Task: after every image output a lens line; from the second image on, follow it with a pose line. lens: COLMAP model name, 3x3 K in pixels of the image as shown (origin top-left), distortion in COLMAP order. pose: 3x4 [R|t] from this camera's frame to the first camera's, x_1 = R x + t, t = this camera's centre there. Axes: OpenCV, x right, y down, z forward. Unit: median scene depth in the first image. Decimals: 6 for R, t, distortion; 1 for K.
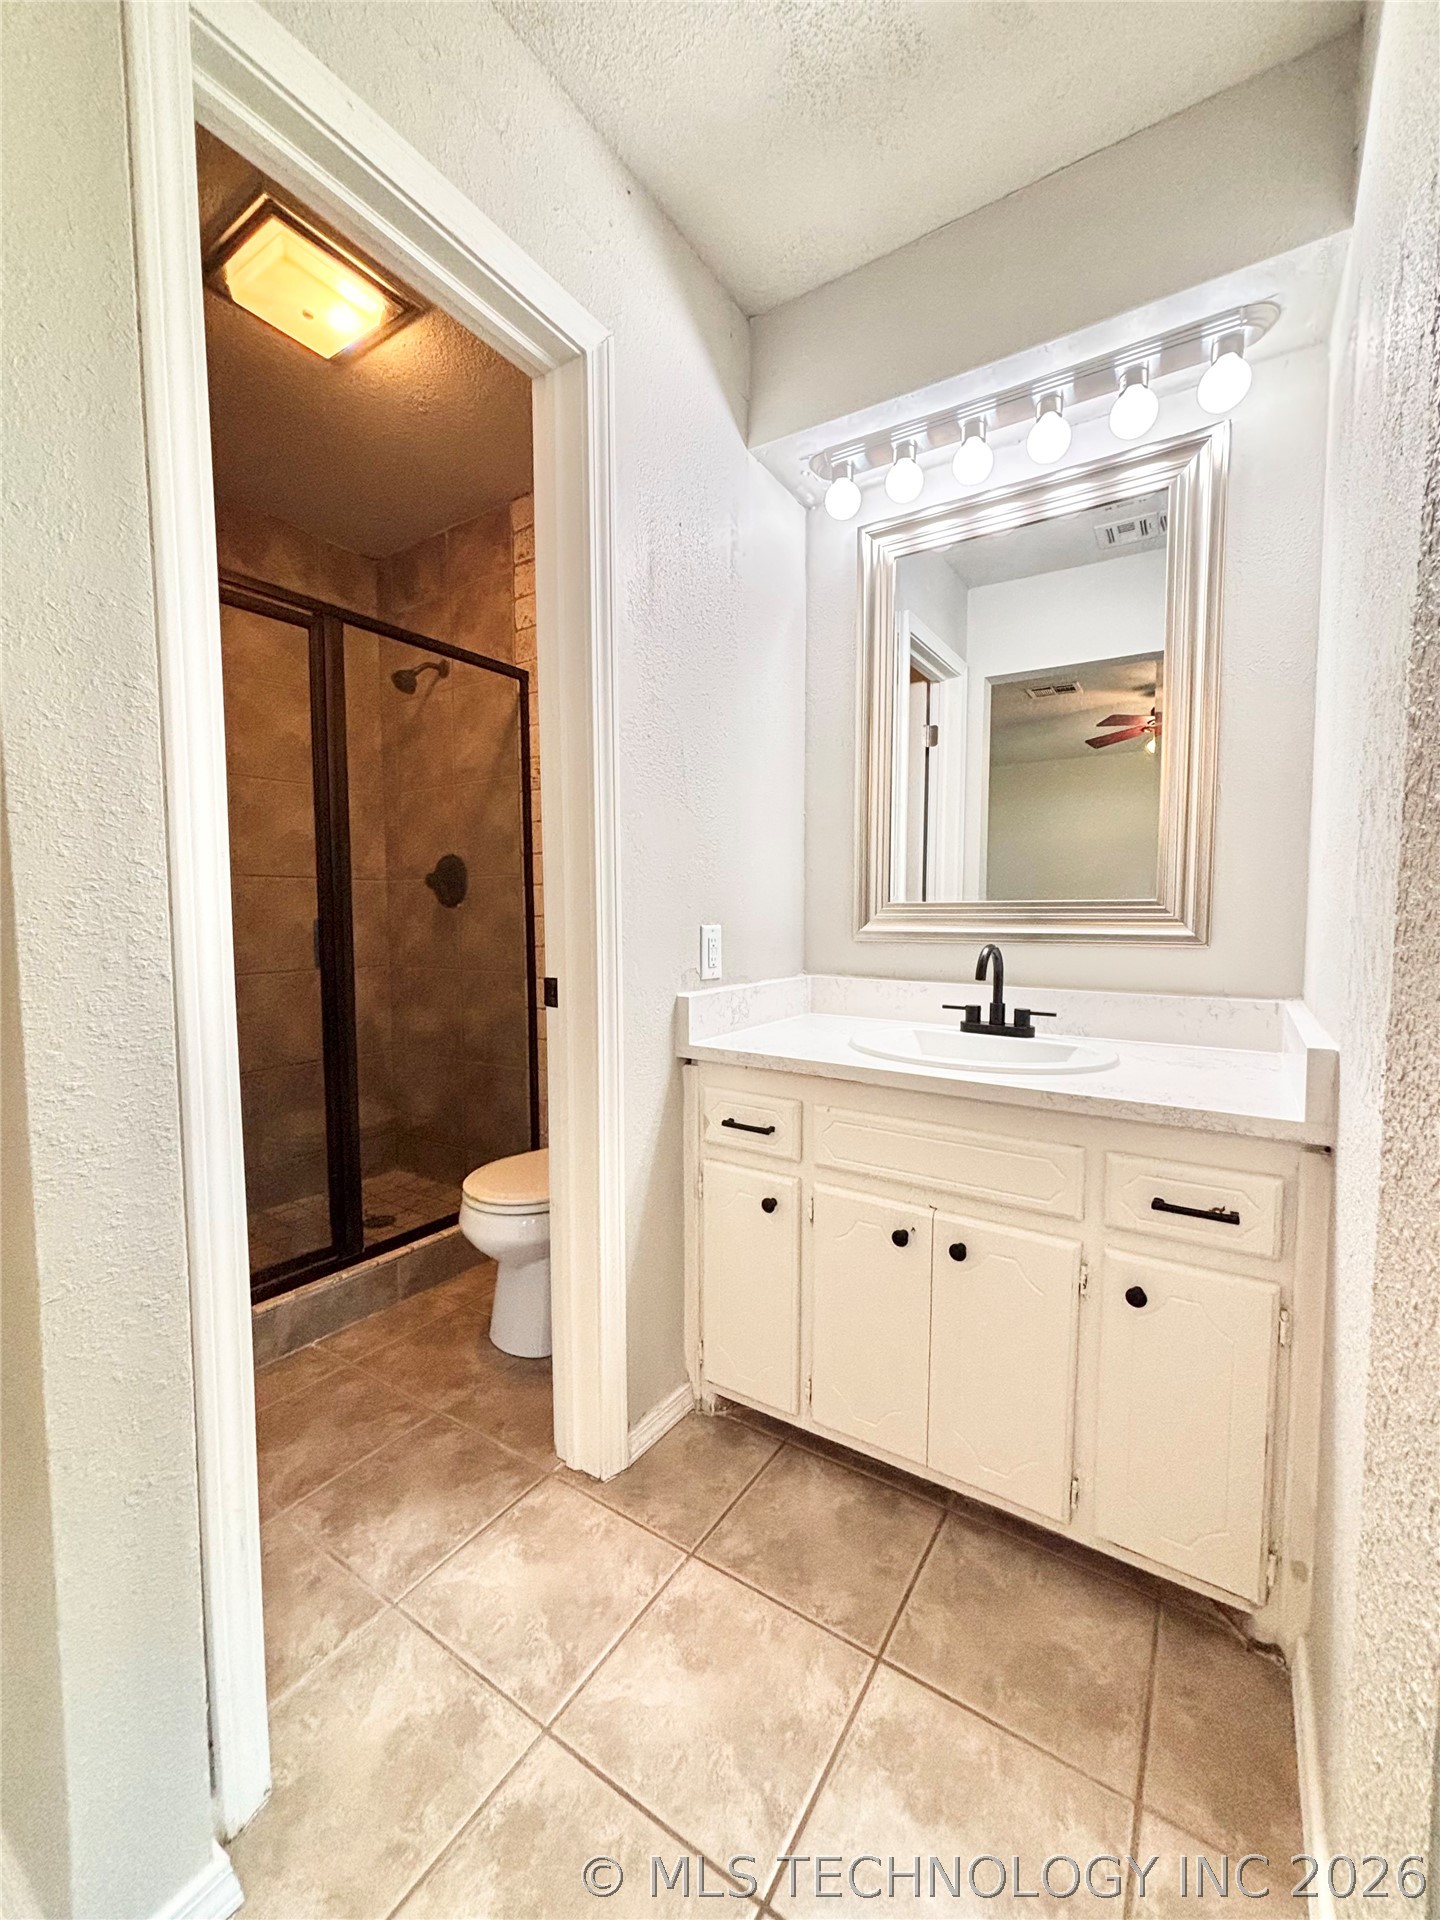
lens RADIAL K [[780.4, 0, 720.0], [0, 780.4, 960.0], [0, 0, 1]] dist [0.003393, 0.002996]
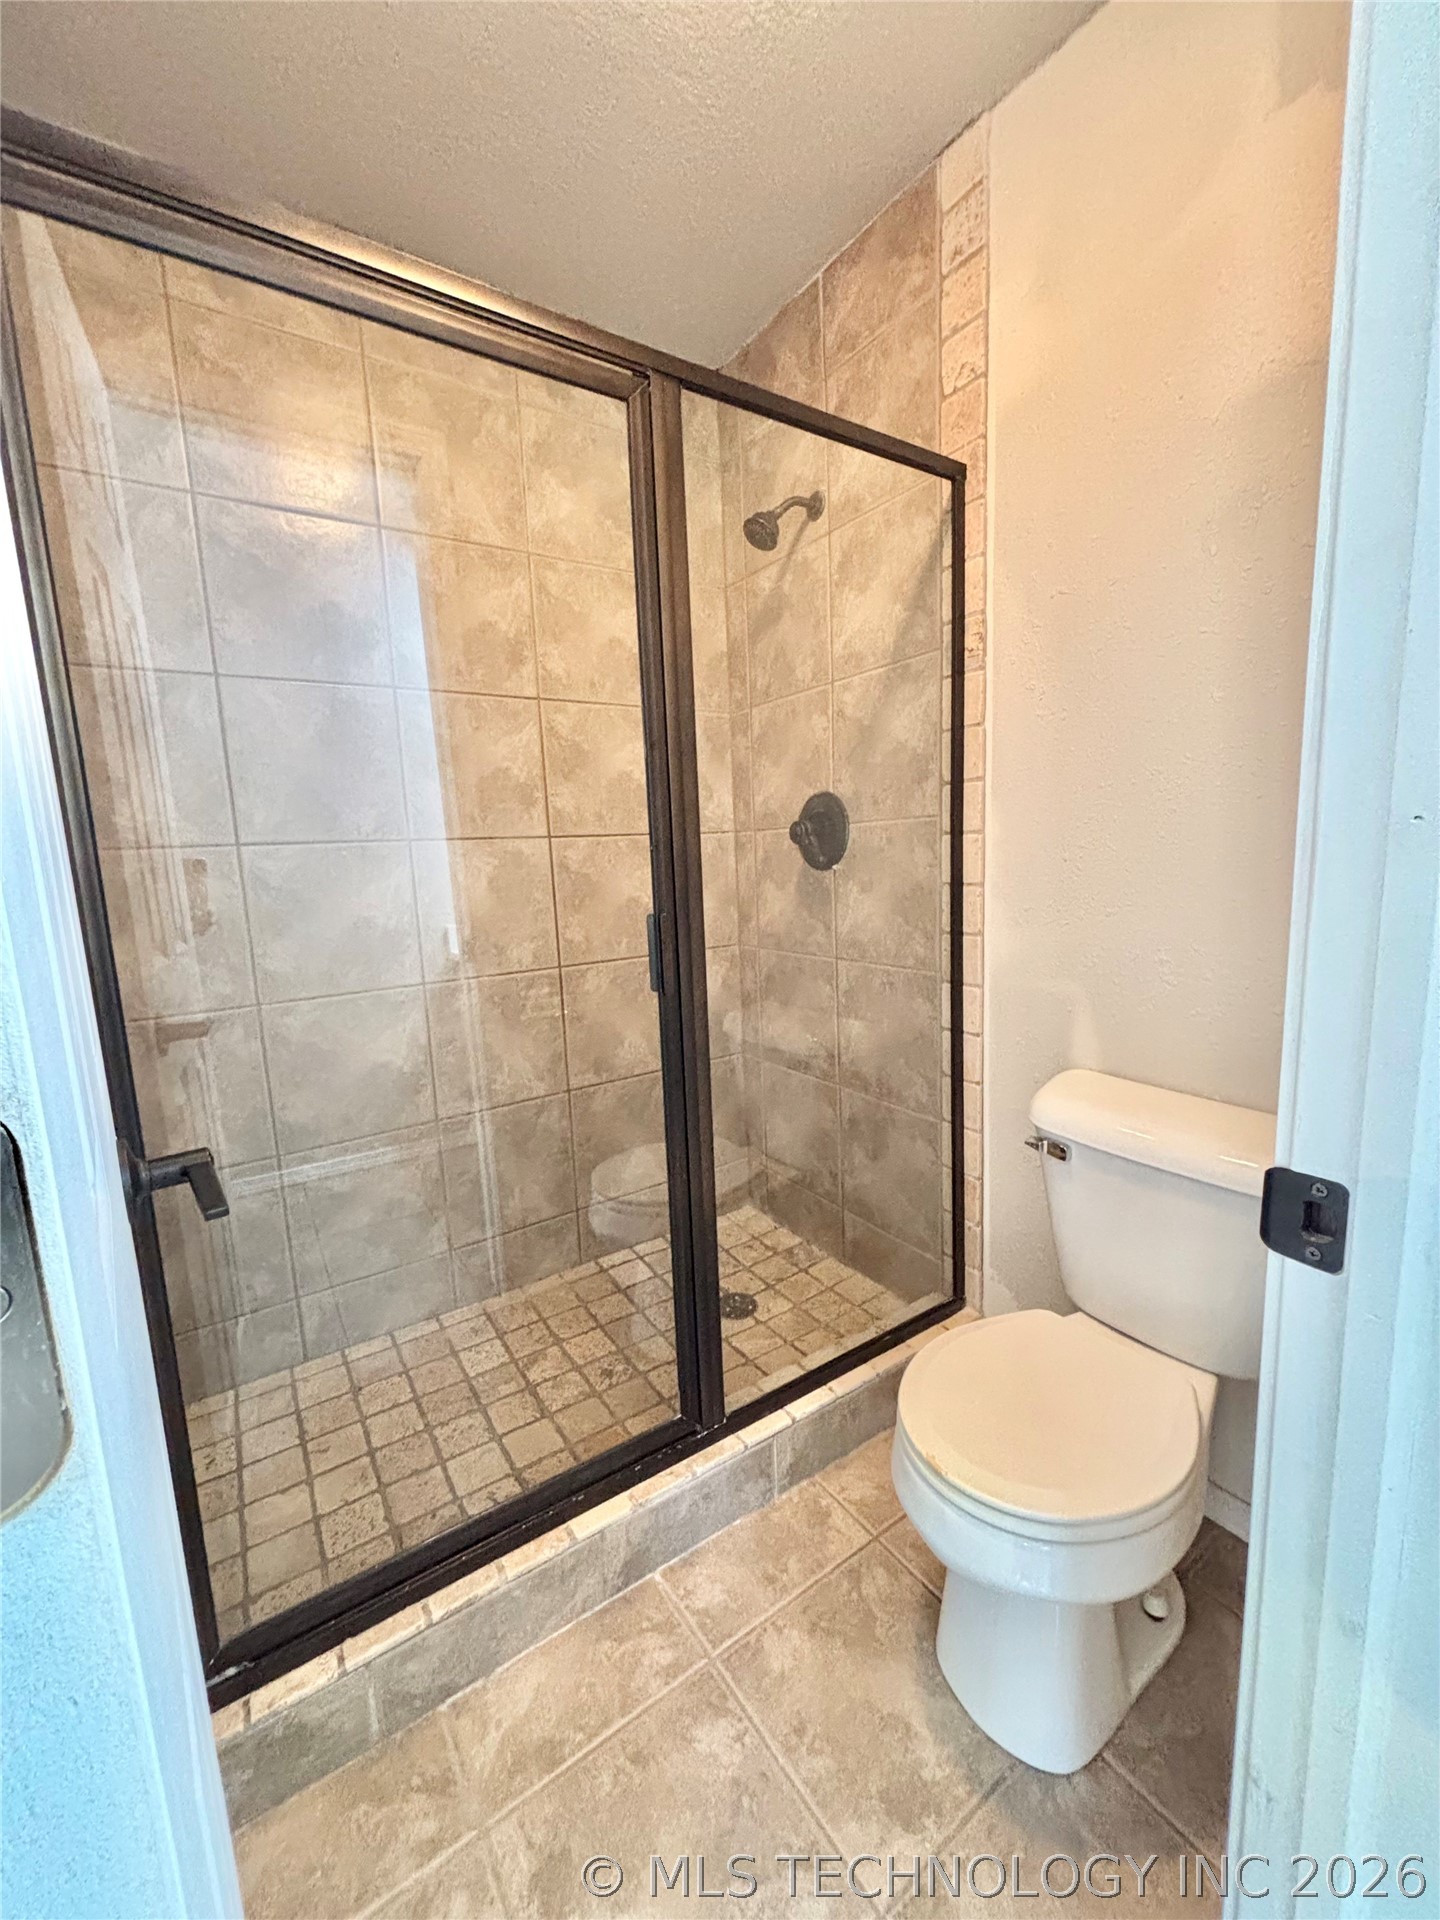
lens RADIAL K [[780.4, 0, 720.0], [0, 780.4, 960.0], [0, 0, 1]] dist [0.003393, 0.002996]
pose [[0.924066, 0.021017, -0.381656, -0.177298], [0.012780, 0.996230, 0.085803, -0.052196], [0.382020, -0.084166, 0.920313, 0.349049]]
